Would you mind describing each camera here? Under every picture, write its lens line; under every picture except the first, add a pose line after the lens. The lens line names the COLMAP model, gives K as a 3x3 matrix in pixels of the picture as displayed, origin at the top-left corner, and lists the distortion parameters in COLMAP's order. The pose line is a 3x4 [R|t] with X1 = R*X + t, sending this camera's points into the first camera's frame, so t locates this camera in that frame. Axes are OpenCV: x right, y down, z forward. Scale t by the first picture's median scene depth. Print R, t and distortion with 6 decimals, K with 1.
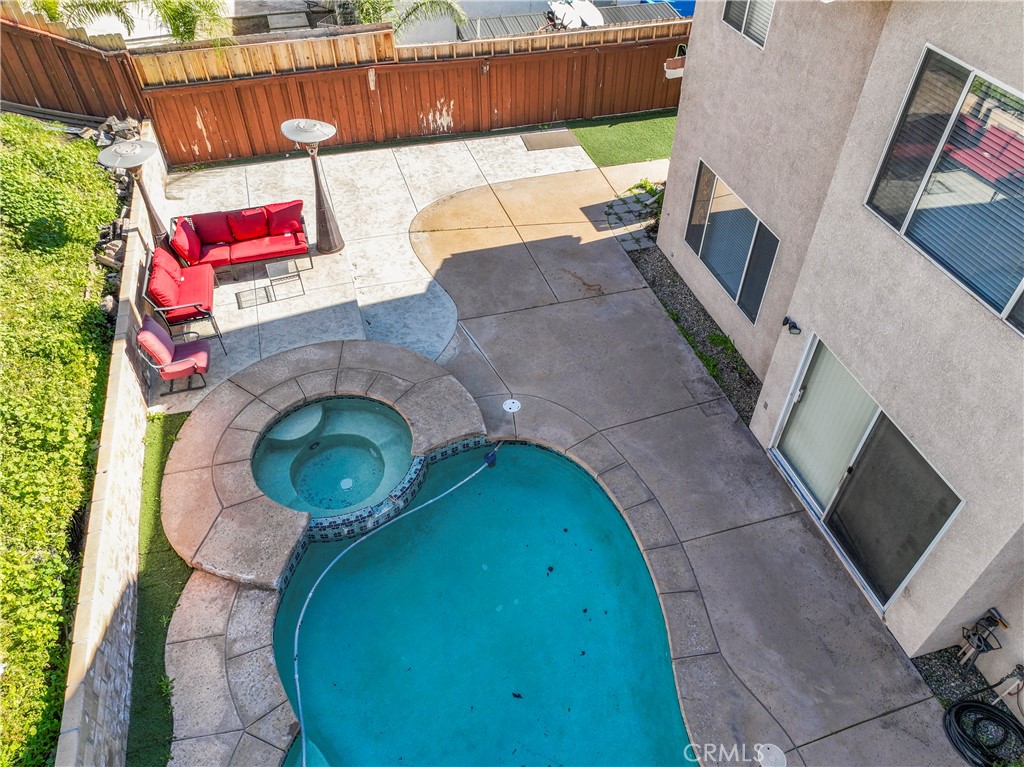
lens RADIAL K [[717.4, 0, 514.8], [0, 717.4, 384.6], [0, 0, 1]] dist [-0.000513, 0.019522]
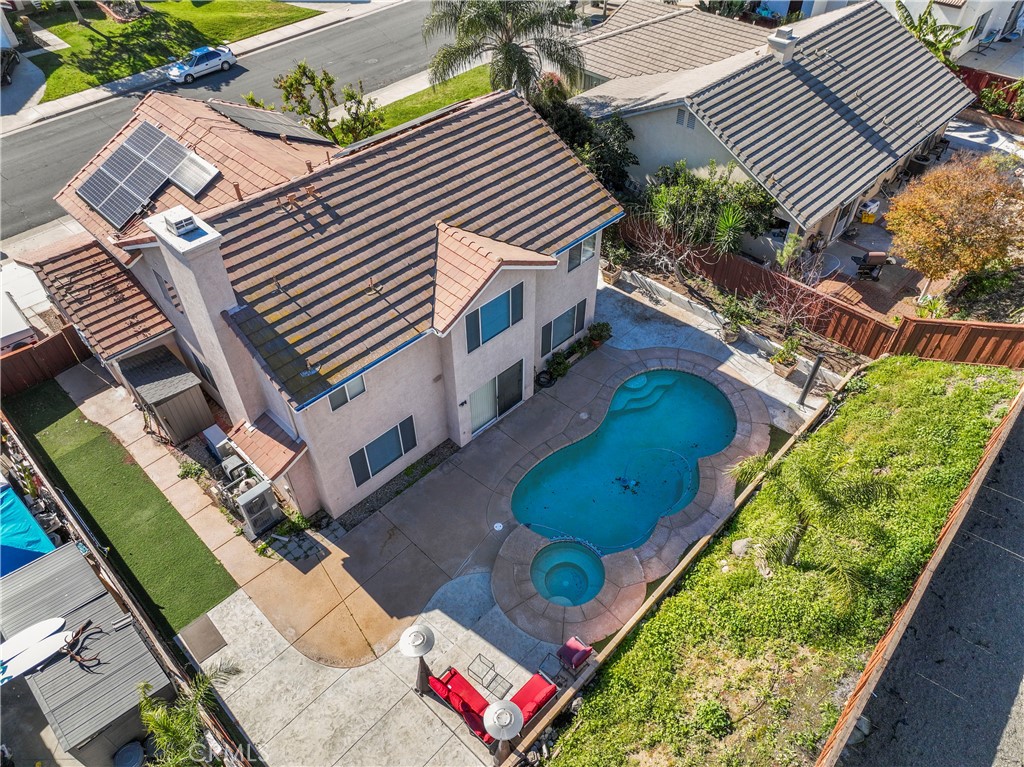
lens RADIAL K [[717.4, 0, 514.8], [0, 717.4, 384.6], [0, 0, 1]] dist [-0.000513, 0.019522]
pose [[-0.492224, -0.611280, 0.619720, -1.010436], [0.611170, 0.264251, 0.746085, -1.520580], [-0.619828, 0.745995, 0.243525, 0.149414]]
